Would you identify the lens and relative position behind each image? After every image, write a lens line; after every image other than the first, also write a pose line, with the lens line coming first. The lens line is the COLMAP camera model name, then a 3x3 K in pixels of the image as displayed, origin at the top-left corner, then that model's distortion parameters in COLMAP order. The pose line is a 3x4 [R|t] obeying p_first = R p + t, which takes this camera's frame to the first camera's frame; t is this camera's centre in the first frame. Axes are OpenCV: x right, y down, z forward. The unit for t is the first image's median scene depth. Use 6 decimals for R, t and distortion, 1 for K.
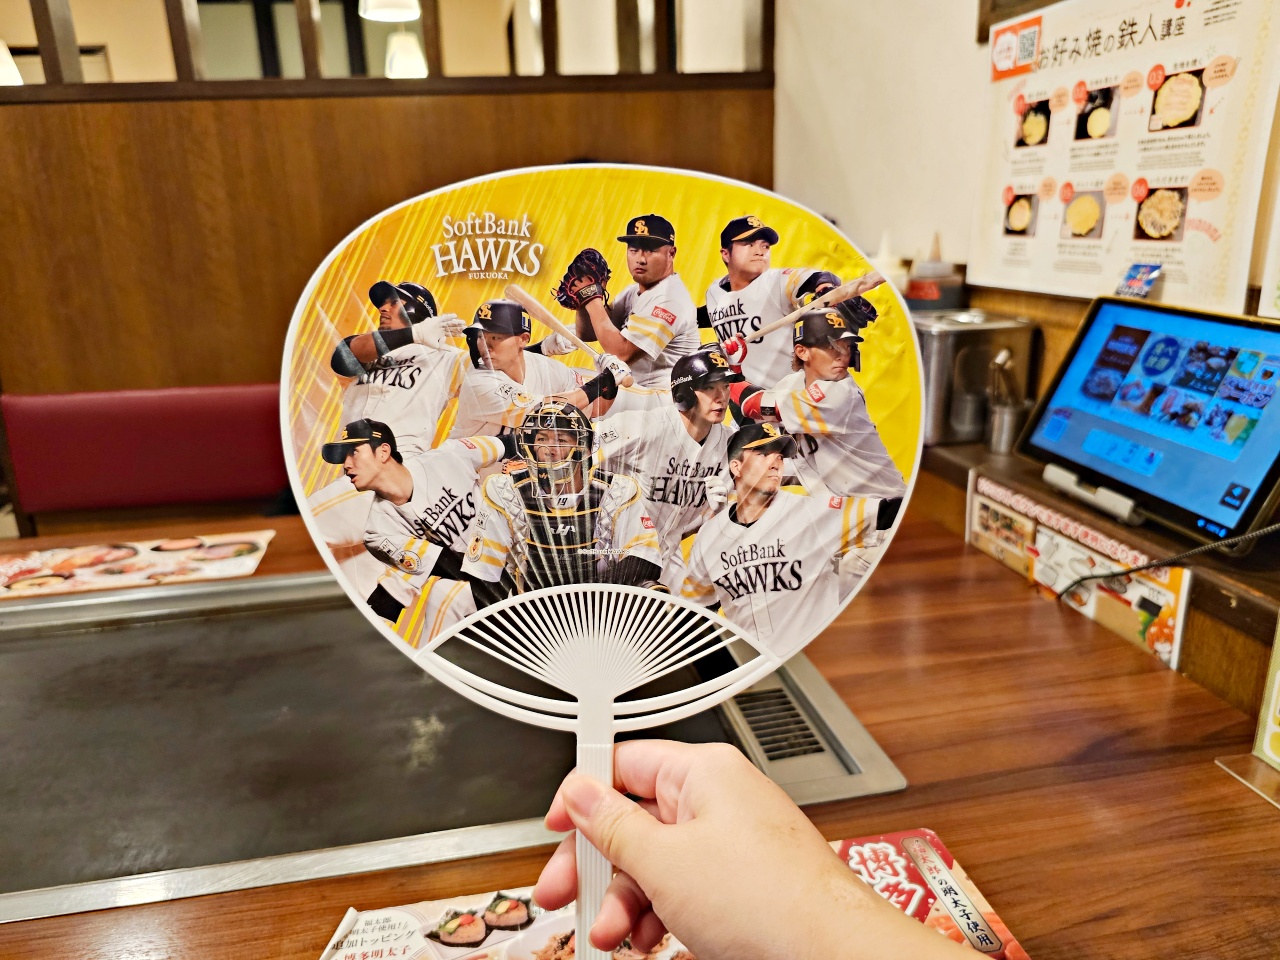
lens RADIAL K [[853.7, 0, 631.0], [0, 853.7, 485.2], [0, 0, 1]] dist [-0.009620, -0.009966]
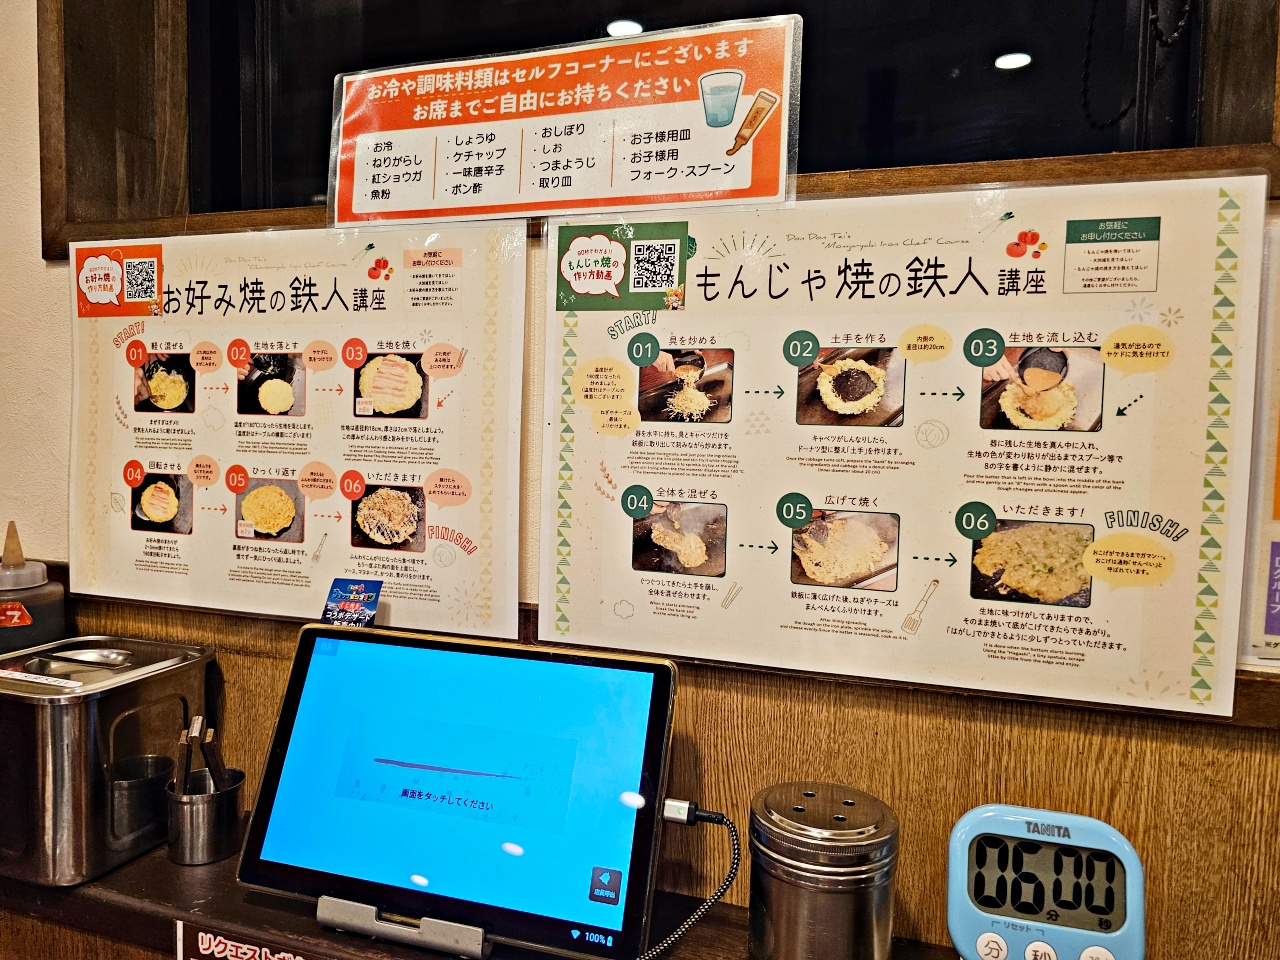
lens RADIAL K [[853.7, 0, 646.8], [0, 853.7, 478.7], [0, 0, 1]] dist [-0.009620, -0.009966]
pose [[0.466363, -0.008441, 0.884553, 0.026440], [0.231637, 0.966228, -0.112906, -0.195292], [-0.853727, 0.257550, 0.452568, 0.394146]]
